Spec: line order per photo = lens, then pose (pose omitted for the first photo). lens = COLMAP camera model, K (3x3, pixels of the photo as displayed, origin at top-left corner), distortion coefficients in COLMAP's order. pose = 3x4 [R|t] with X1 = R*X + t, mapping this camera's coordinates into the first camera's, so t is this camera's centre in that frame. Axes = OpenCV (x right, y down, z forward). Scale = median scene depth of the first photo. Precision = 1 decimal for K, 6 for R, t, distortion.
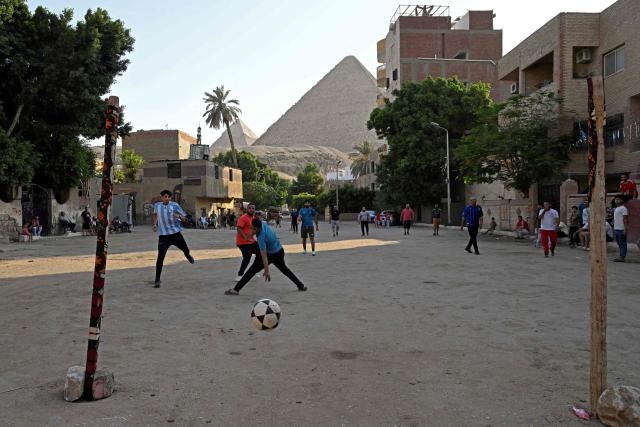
lens RADIAL K [[484.3, 0, 279.1], [0, 484.3, 232.8], [0, 0, 1]] dist [0.002755, 0.001426]
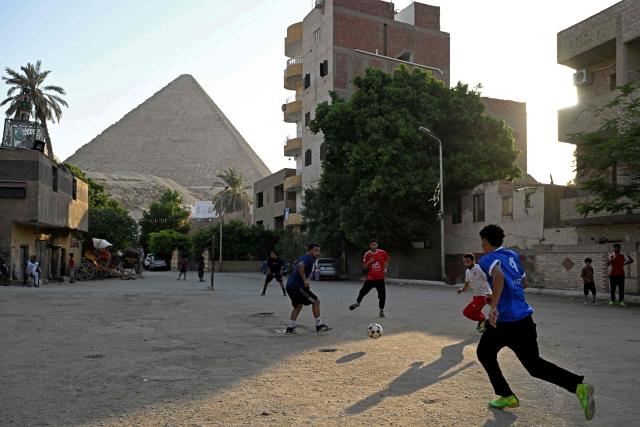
lens RADIAL K [[577.7, 0, 329.1], [0, 577.7, 239.2], [0, 0, 1]] dist [0.000753, 0.005990]
pose [[0.922622, 0.035337, 0.384084, -0.072429], [-0.004586, 0.996729, -0.080688, -0.006752], [-0.385679, 0.072684, 0.919766, 0.236062]]
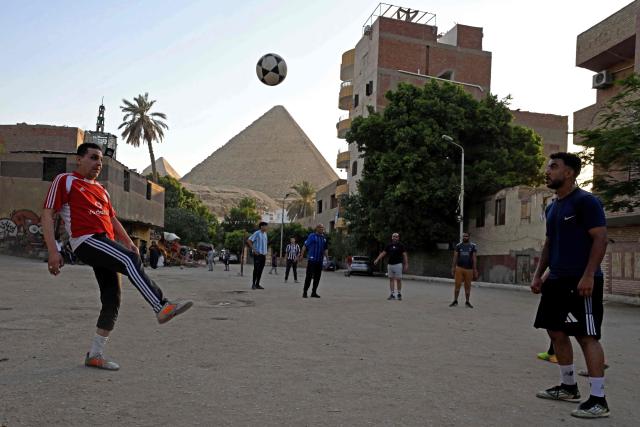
lens RADIAL K [[489.9, 0, 292.6], [0, 489.9, 254.8], [0, 0, 1]] dist [0.002270, -0.001072]
pose [[0.980339, 0.060640, 0.187771, -0.021241], [-0.051457, 0.997246, -0.053407, -0.001021], [-0.190492, 0.042695, 0.980760, 0.243253]]
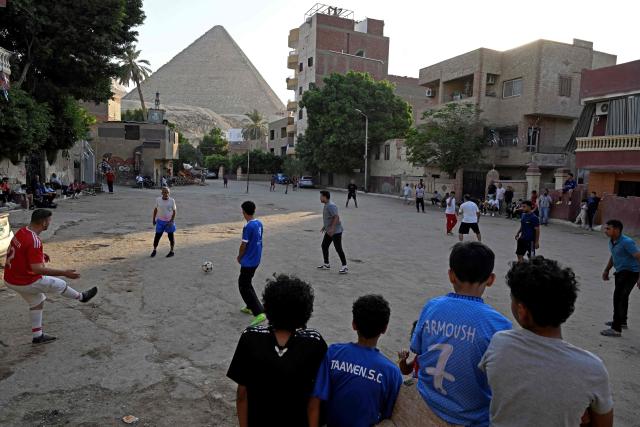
lens RADIAL K [[420.2, 0, 310.2], [0, 420.2, 213.7], [0, 0, 1]] dist [-0.007792, -0.000679]
pose [[0.933452, 0.005605, 0.358659, -0.133267], [-0.029547, 0.997681, 0.061310, -0.014782], [-0.357483, -0.067827, 0.931453, 0.007678]]
